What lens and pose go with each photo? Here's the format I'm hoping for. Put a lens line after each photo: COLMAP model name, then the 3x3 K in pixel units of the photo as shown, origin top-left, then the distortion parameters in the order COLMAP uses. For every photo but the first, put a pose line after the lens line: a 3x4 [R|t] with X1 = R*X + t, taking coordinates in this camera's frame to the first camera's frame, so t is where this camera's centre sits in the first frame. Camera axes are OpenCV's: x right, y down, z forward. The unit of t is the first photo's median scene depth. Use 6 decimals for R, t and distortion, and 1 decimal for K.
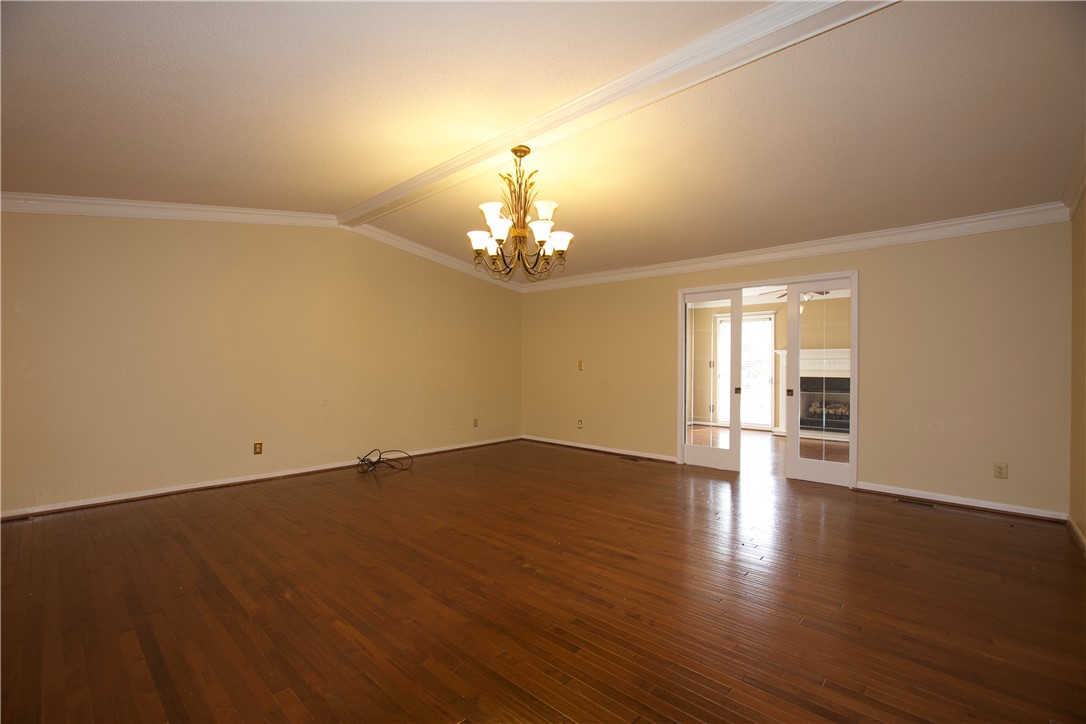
lens RADIAL K [[475.4, 0, 537.8], [0, 475.4, 366.1], [0, 0, 1]] dist [-0.025189, 0.001800]
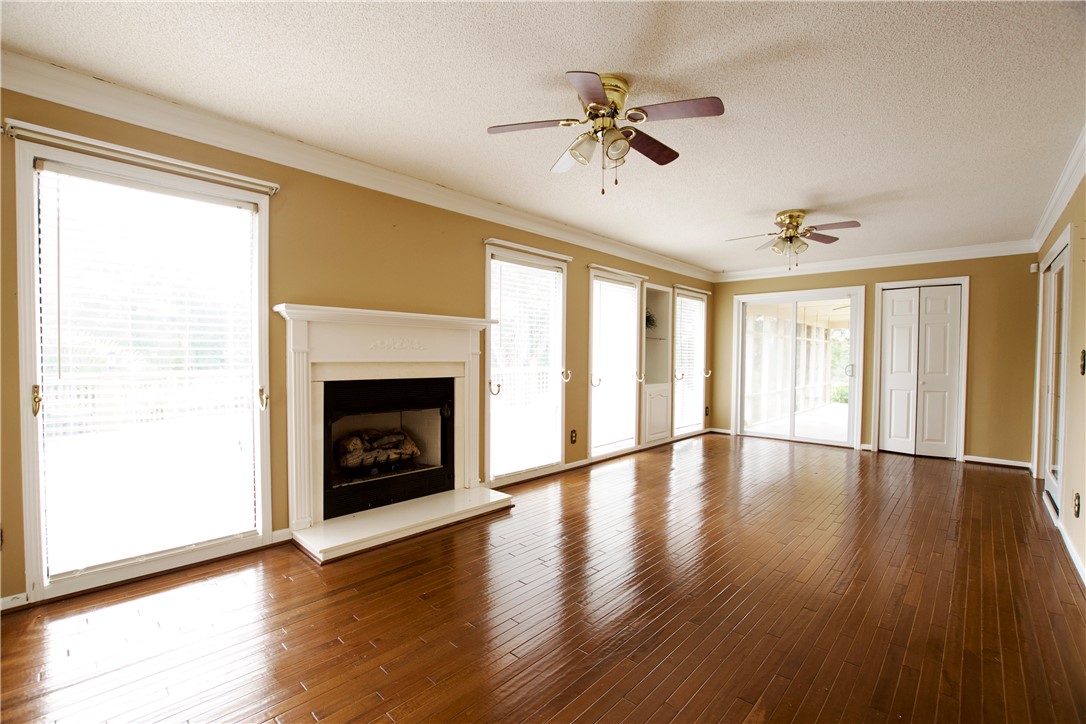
lens RADIAL K [[475.4, 0, 542.2], [0, 475.4, 365.5], [0, 0, 1]] dist [-0.025189, 0.001800]
pose [[0.004351, -0.016496, 0.999854, 0.167027], [-0.012365, 0.999787, 0.016548, 0.002369], [-0.999914, -0.012436, 0.004146, 0.807572]]
